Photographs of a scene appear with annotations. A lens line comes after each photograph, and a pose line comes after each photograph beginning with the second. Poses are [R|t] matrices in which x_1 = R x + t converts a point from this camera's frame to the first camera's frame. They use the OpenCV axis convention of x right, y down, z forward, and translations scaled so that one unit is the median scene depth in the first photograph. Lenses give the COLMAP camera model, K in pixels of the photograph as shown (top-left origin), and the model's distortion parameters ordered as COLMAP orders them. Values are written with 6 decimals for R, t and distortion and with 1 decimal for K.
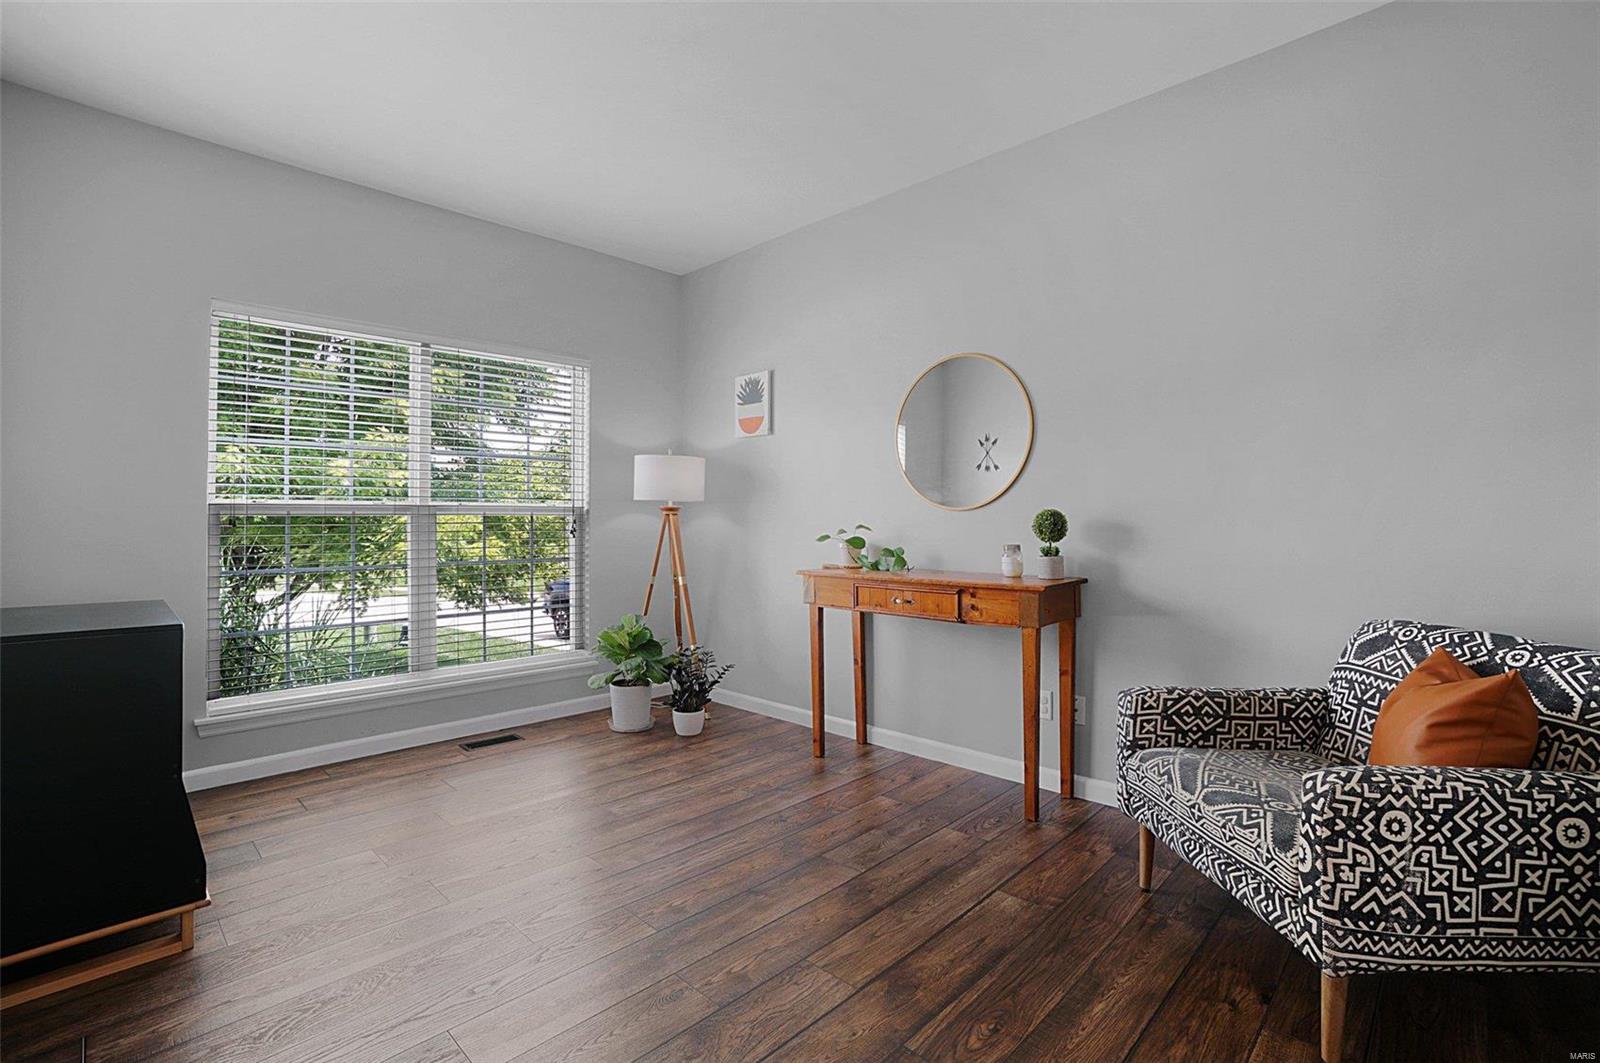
lens RADIAL K [[712.5, 0, 783.8], [0, 712.5, 517.6], [0, 0, 1]] dist [-0.067823, 0.026222]
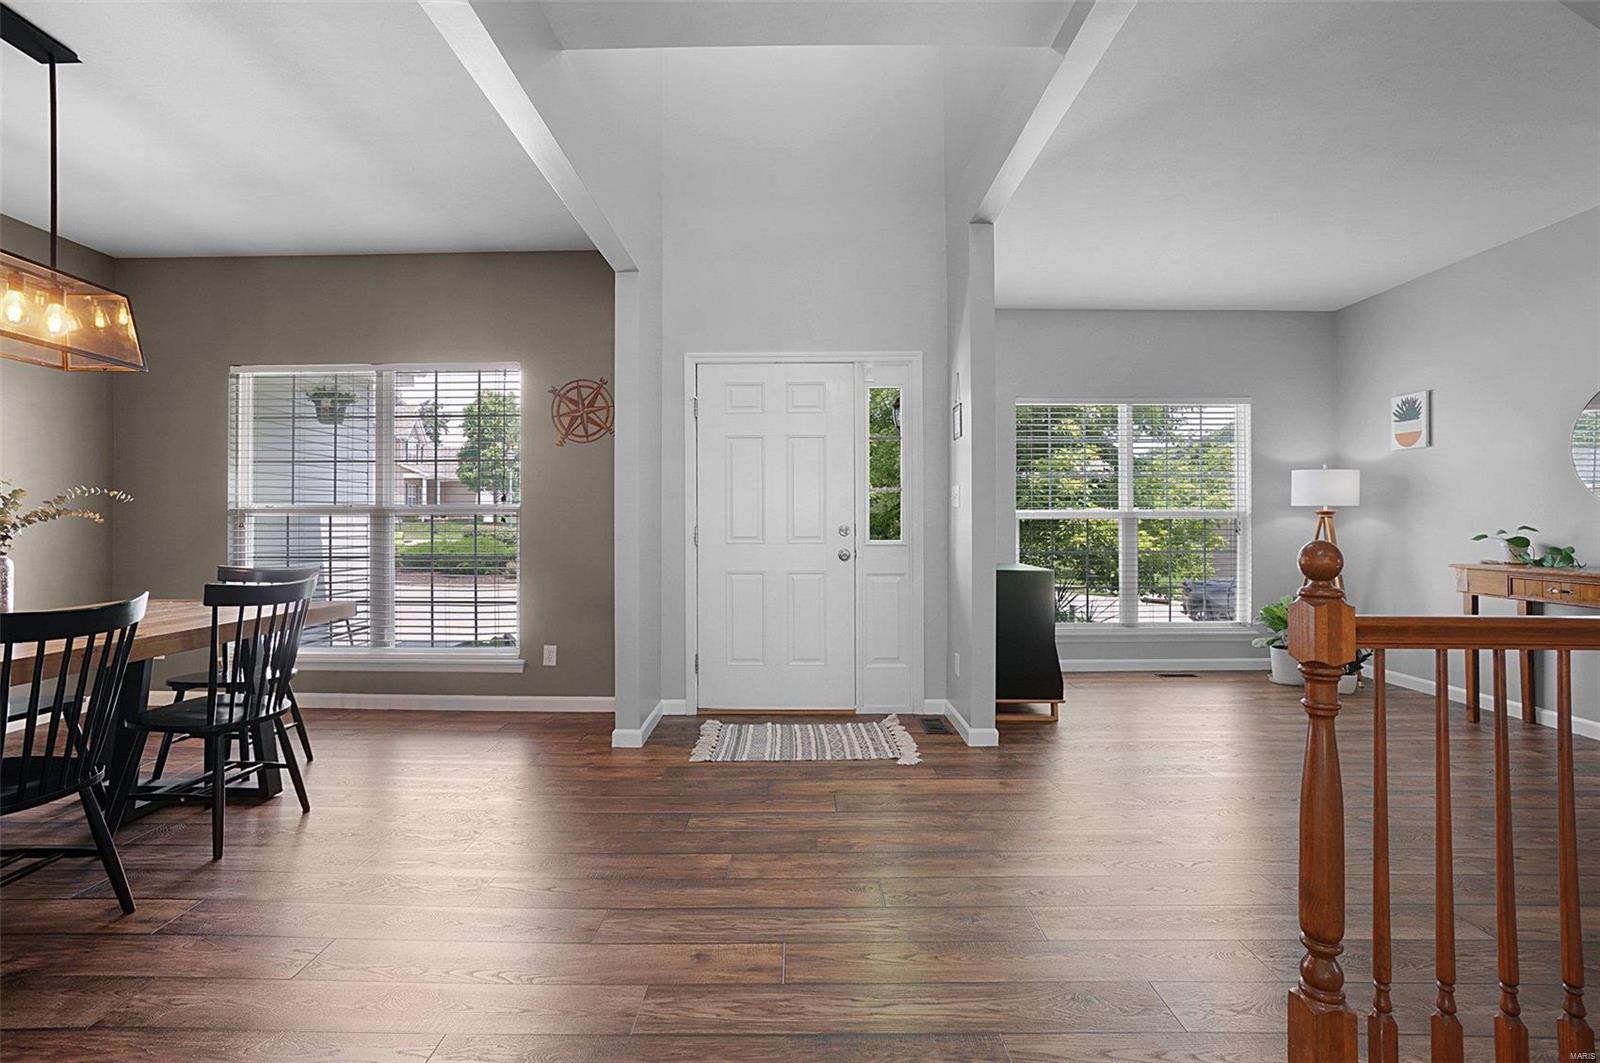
lens RADIAL K [[749.0, 0, 792.1], [0, 749.0, 519.6], [0, 0, 1]] dist [-0.059900, 0.023678]
pose [[0.700237, -0.002144, -0.713907, 0.099089], [0.003829, 0.999992, 0.000753, -0.005083], [0.713900, -0.003261, 0.700240, -0.562499]]
